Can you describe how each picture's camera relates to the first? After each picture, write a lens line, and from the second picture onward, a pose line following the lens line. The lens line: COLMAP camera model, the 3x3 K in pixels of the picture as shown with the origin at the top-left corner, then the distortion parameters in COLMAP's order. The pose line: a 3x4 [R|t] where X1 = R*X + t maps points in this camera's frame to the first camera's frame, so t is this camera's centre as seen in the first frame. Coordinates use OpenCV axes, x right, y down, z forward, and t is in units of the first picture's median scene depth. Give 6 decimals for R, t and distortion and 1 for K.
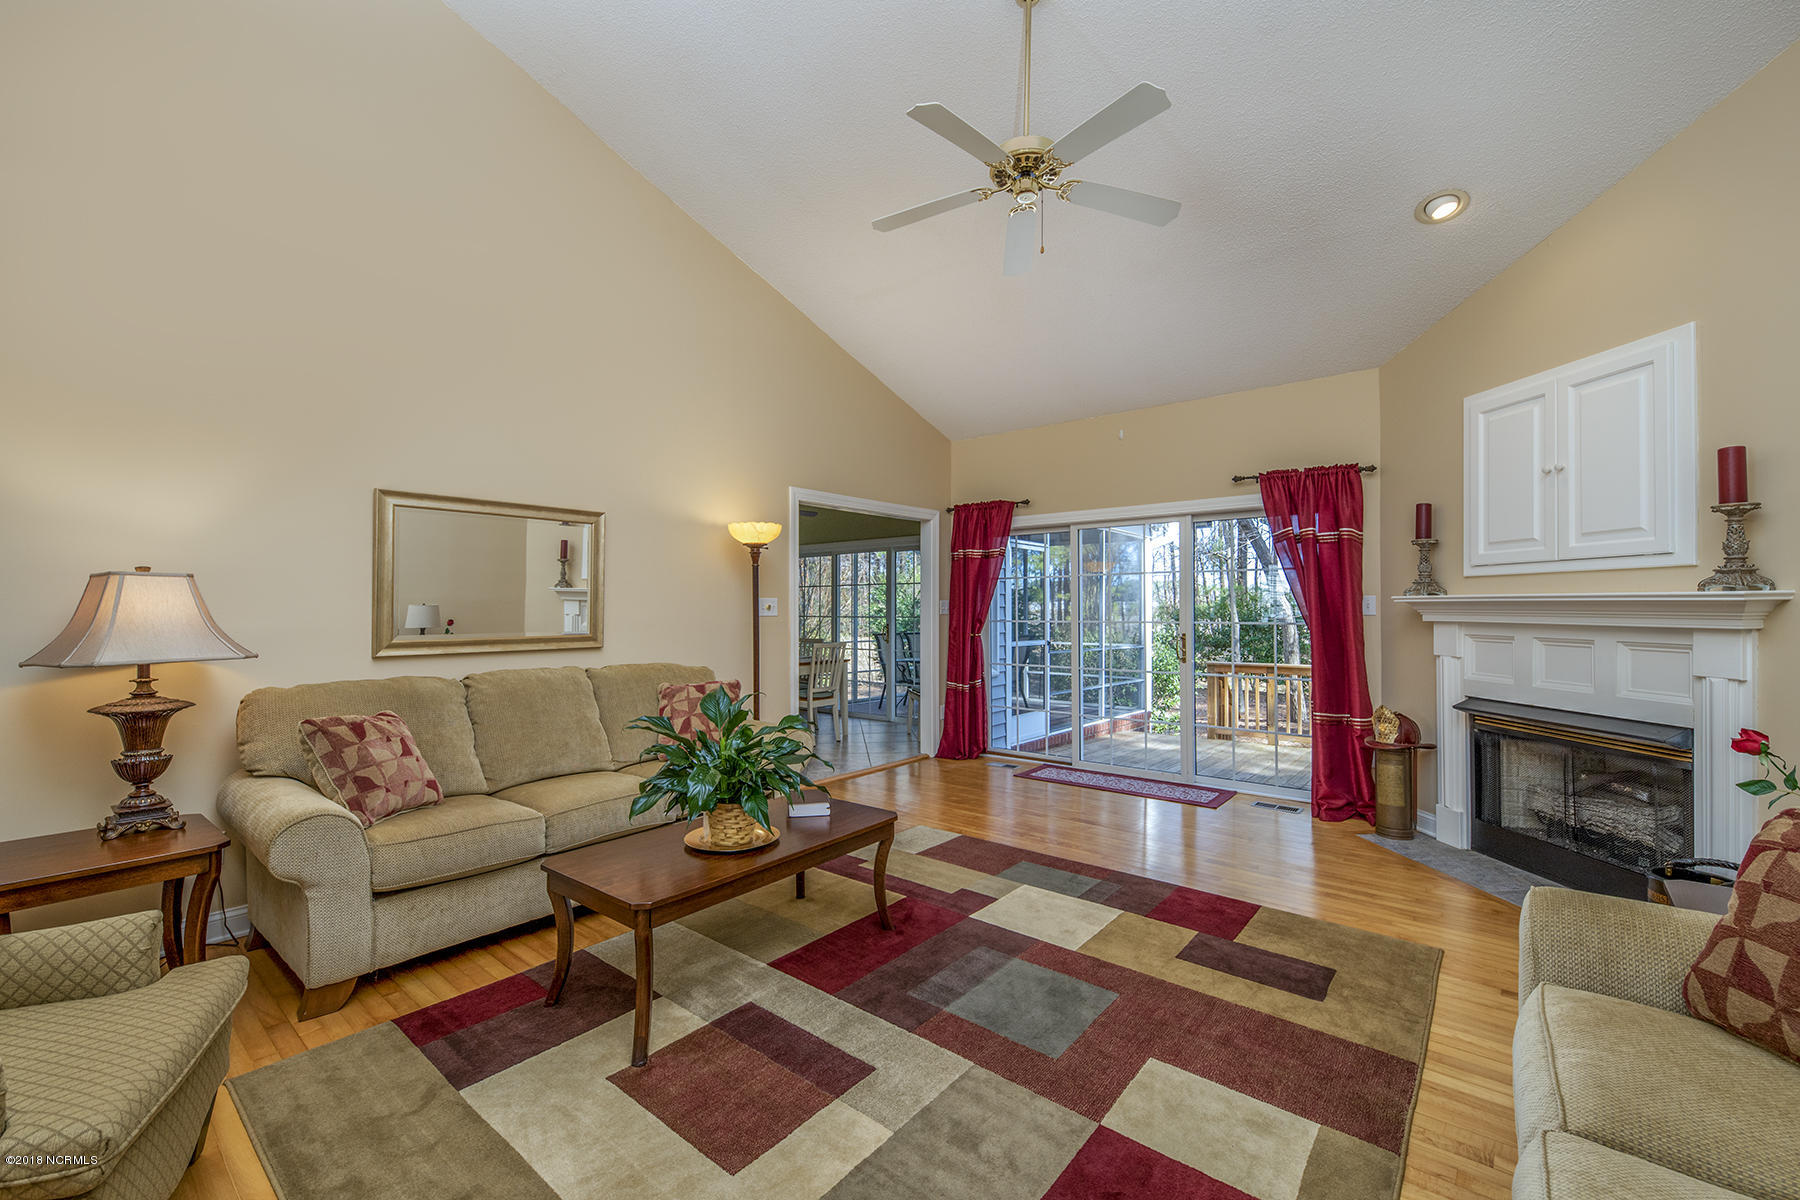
lens RADIAL K [[737.2, 0, 900.1], [0, 737.2, 601.8], [0, 0, 1]] dist [0.002145, -0.000207]
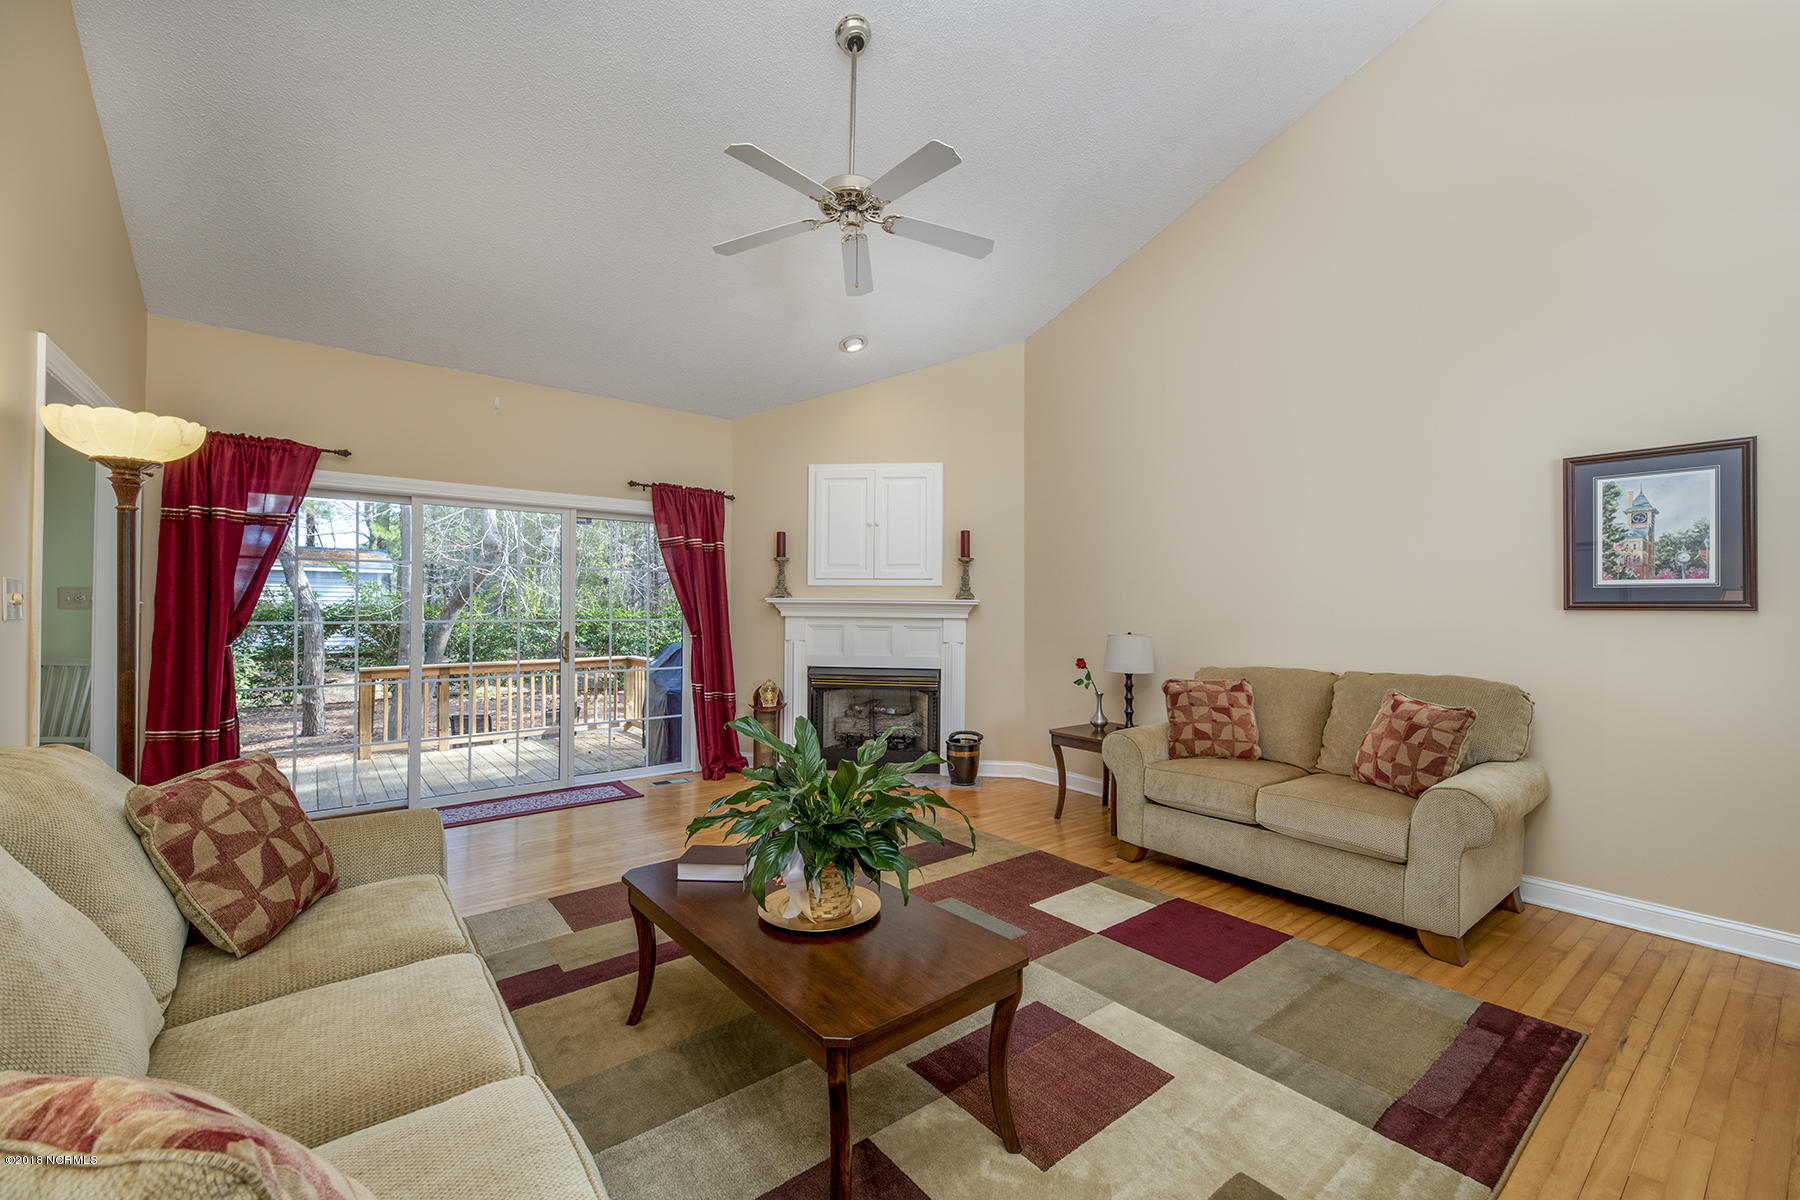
lens RADIAL K [[737.2, 0, 900.8], [0, 737.2, 603.4], [0, 0, 1]] dist [0.002145, -0.000207]
pose [[0.197018, 0.005502, 0.980384, -0.675738], [-0.015704, 0.999874, -0.002456, 0.002850], [-0.980274, -0.014913, 0.197079, 0.546475]]
